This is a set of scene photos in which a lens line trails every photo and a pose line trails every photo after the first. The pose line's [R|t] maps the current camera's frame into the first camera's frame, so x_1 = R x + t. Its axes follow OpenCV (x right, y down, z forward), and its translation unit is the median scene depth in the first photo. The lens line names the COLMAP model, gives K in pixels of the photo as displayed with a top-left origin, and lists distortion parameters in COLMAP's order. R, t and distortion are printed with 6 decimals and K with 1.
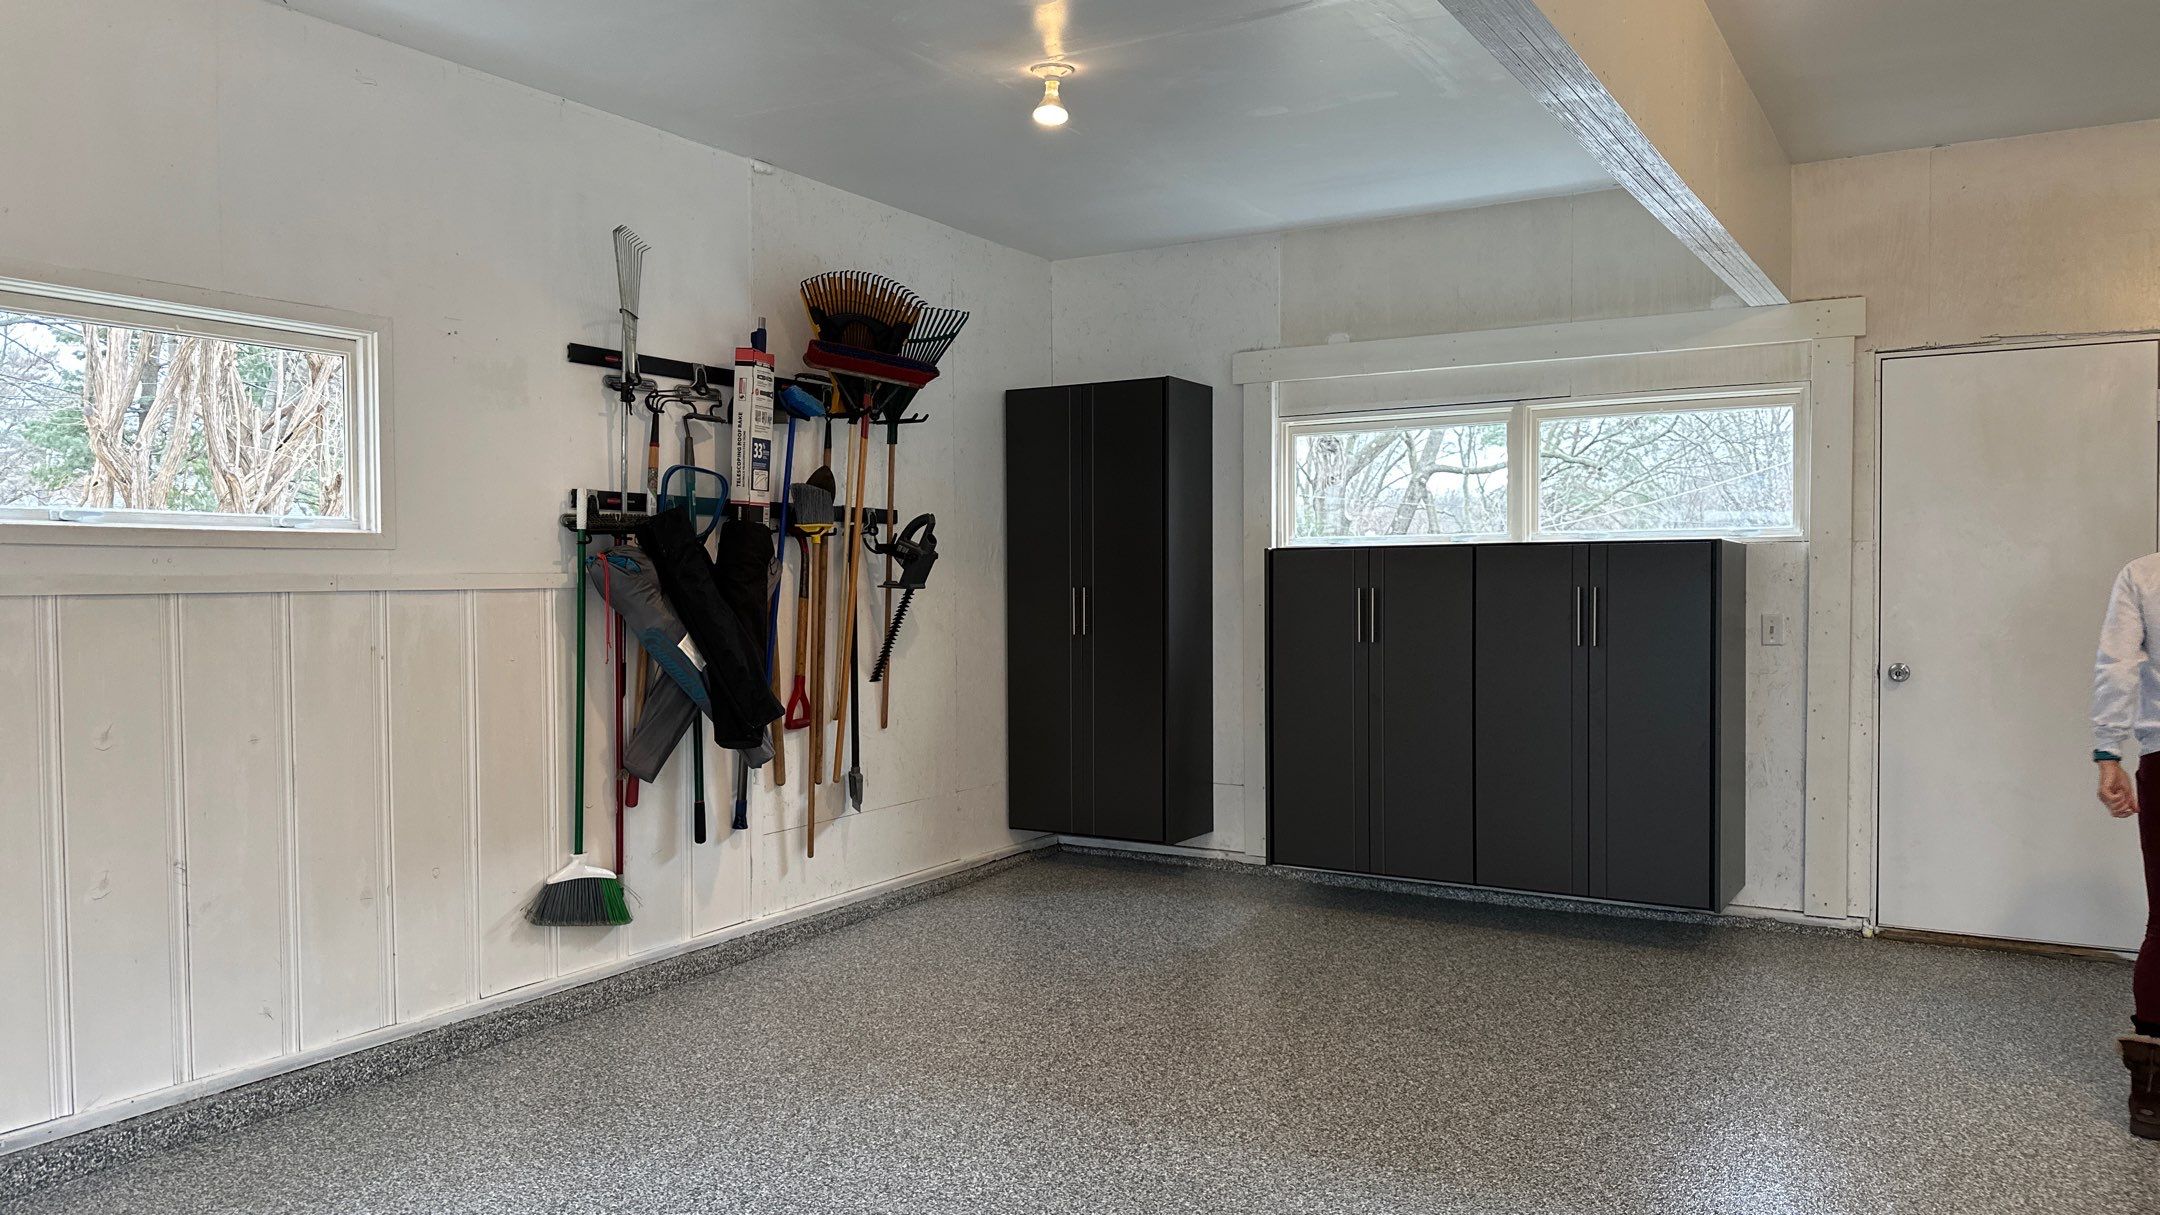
lens RADIAL K [[1493.3, 0, 1070.9], [0, 1493.3, 619.6], [0, 0, 1]] dist [0.079685, -0.124046]
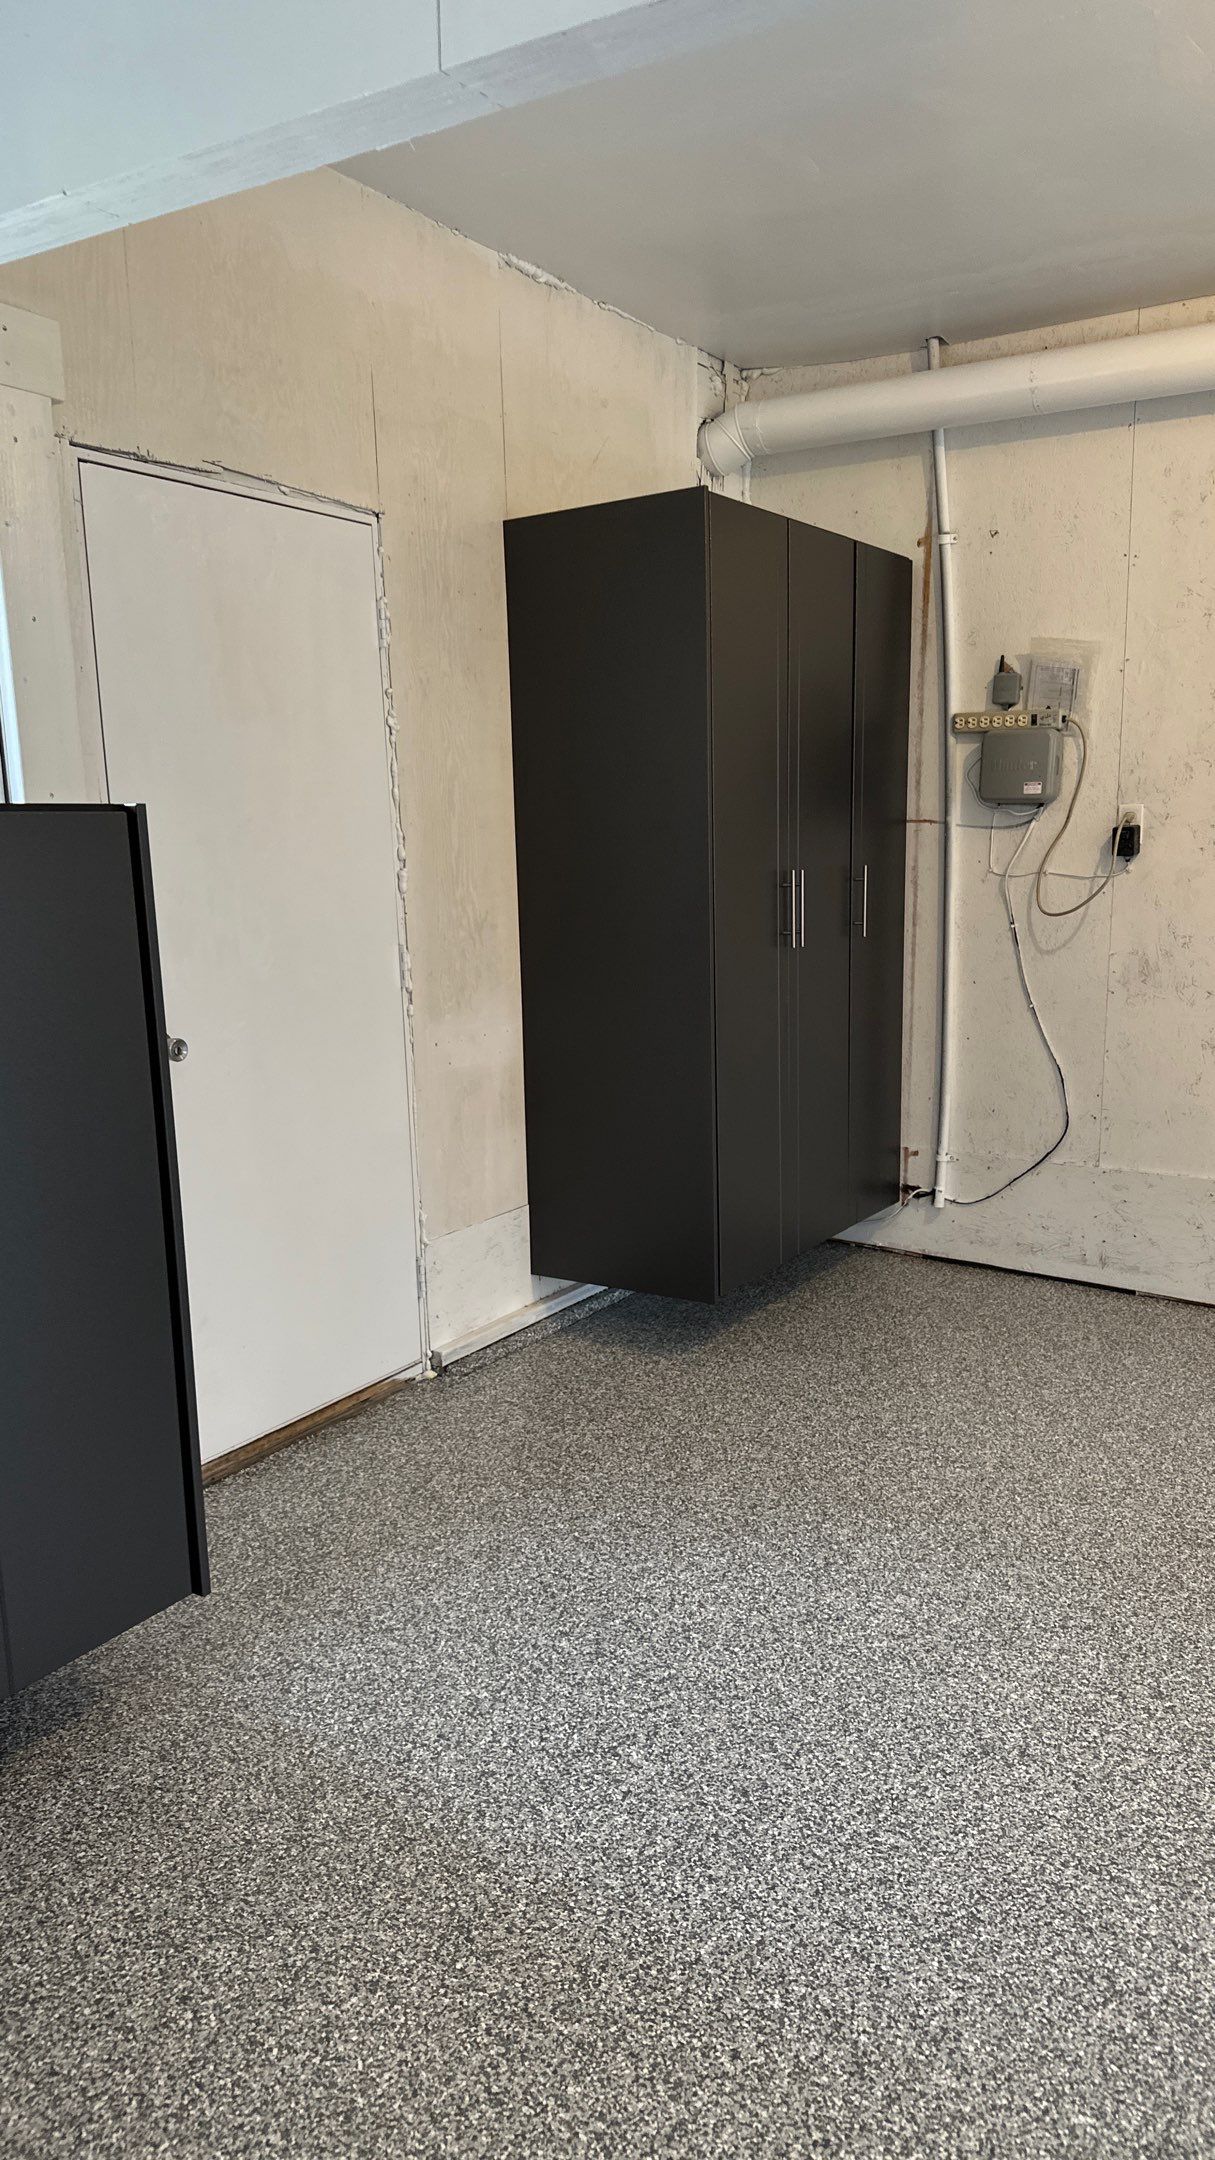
lens RADIAL K [[1493.3, 0, 606.1], [0, 1493.3, 1118.9], [0, 0, 1]] dist [0.079685, -0.124046]
pose [[0.032182, -0.187321, 0.981771, -0.013928], [0.045994, 0.981517, 0.185765, -0.037028], [-0.998423, 0.039177, 0.040202, 0.799632]]
